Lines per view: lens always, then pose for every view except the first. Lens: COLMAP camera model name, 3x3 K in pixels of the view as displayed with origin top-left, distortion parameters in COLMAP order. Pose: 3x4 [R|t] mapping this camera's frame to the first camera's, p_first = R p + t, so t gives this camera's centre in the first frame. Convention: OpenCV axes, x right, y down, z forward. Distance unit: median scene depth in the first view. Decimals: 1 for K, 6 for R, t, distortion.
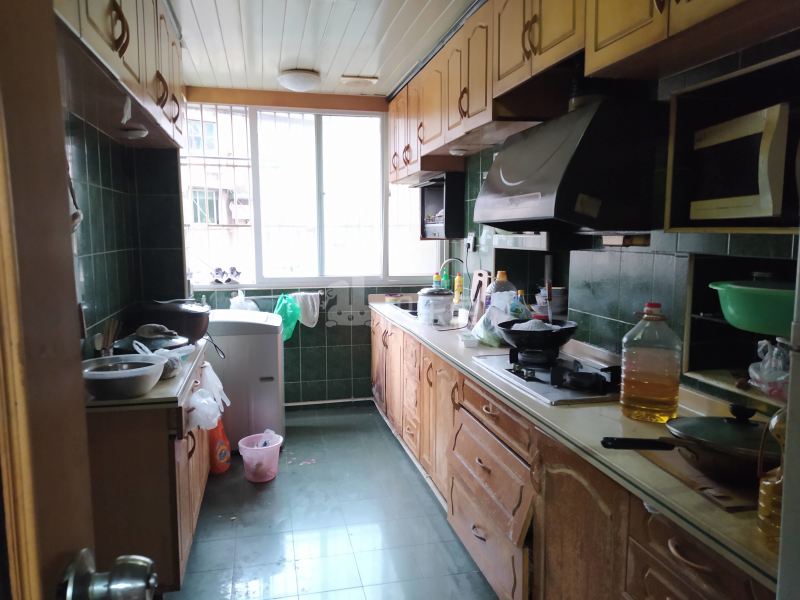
lens RADIAL K [[591.7, 0, 399.0], [0, 591.7, 298.6], [0, 0, 1]] dist [0.041440, -0.030961]
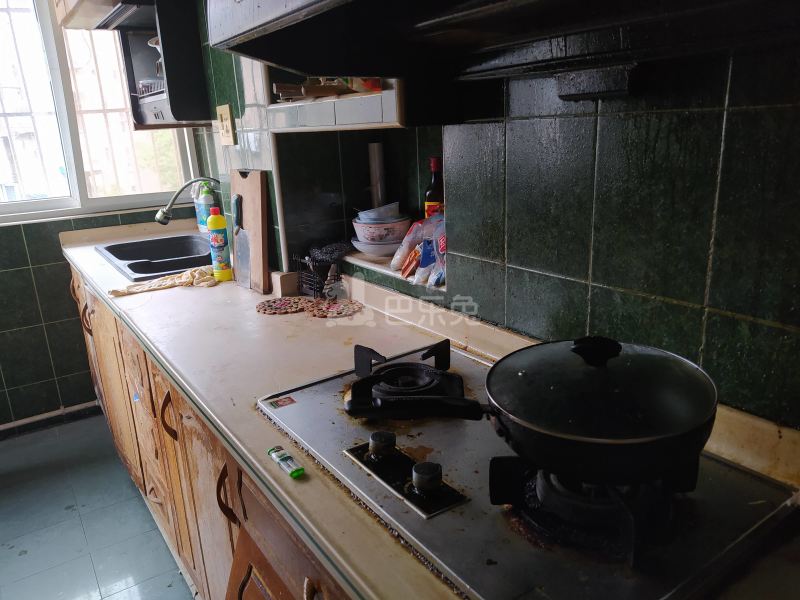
lens RADIAL K [[591.7, 0, 399.9], [0, 591.7, 301.4], [0, 0, 1]] dist [0.041440, -0.030961]
pose [[0.928675, -0.145784, 0.341041, 0.061119], [0.085186, 0.978769, 0.186425, -0.027543], [-0.360978, -0.144076, 0.921378, 0.422202]]
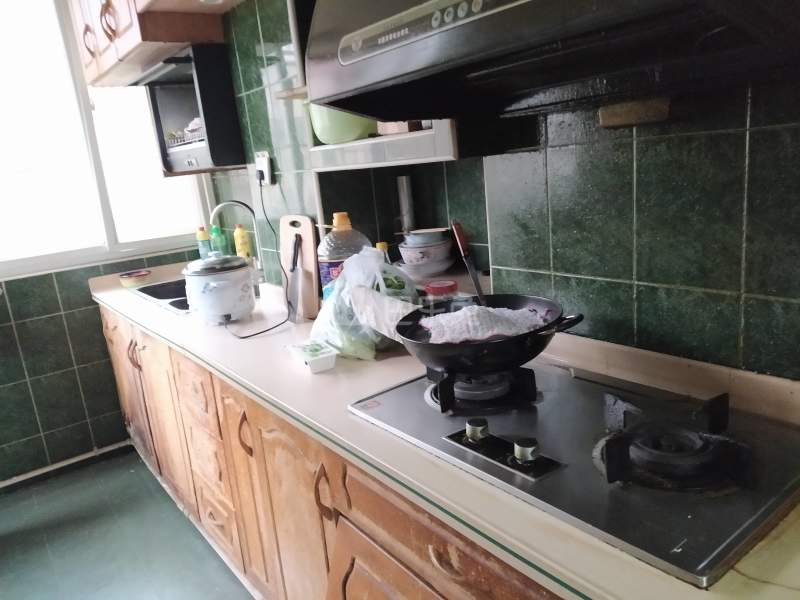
lens RADIAL K [[591.7, 0, 401.6], [0, 591.7, 301.9], [0, 0, 1]] dist [0.041440, -0.030961]
pose [[0.905849, -0.180964, 0.383002, -0.000705], [0.138721, 0.981027, 0.135432, -0.027359], [-0.400243, -0.069551, 0.913766, 0.402594]]
